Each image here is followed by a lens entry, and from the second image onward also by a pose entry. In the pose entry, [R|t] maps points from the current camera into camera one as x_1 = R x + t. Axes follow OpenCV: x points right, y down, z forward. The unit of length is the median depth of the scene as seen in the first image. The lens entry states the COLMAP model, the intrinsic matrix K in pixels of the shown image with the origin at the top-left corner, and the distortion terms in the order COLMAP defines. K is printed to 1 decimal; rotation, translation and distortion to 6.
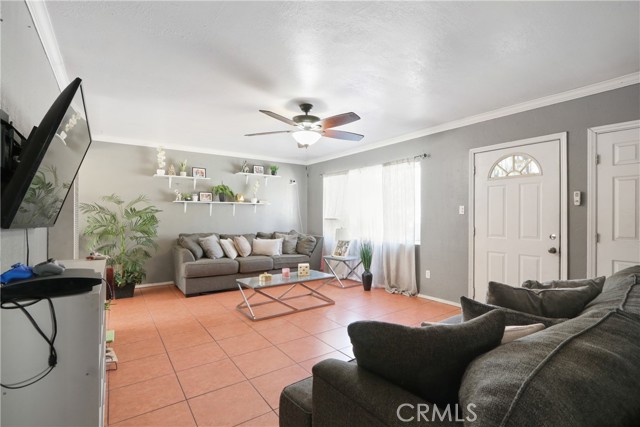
lens RADIAL K [[295.9, 0, 321.7], [0, 295.9, 215.0], [0, 0, 1]] dist [-0.016719, 0.001551]
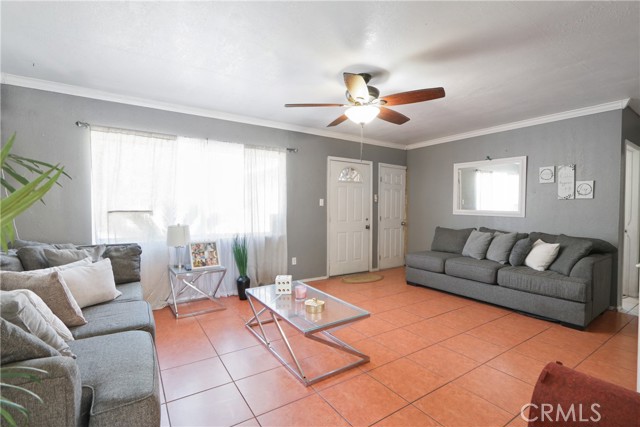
lens RADIAL K [[295.9, 0, 325.5], [0, 295.9, 212.1], [0, 0, 1]] dist [-0.016719, 0.001551]
pose [[0.041869, -0.013522, 0.999032, -0.877330], [-0.006056, 0.999887, 0.013787, 0.007290], [-0.999105, -0.006628, 0.041782, 1.038923]]
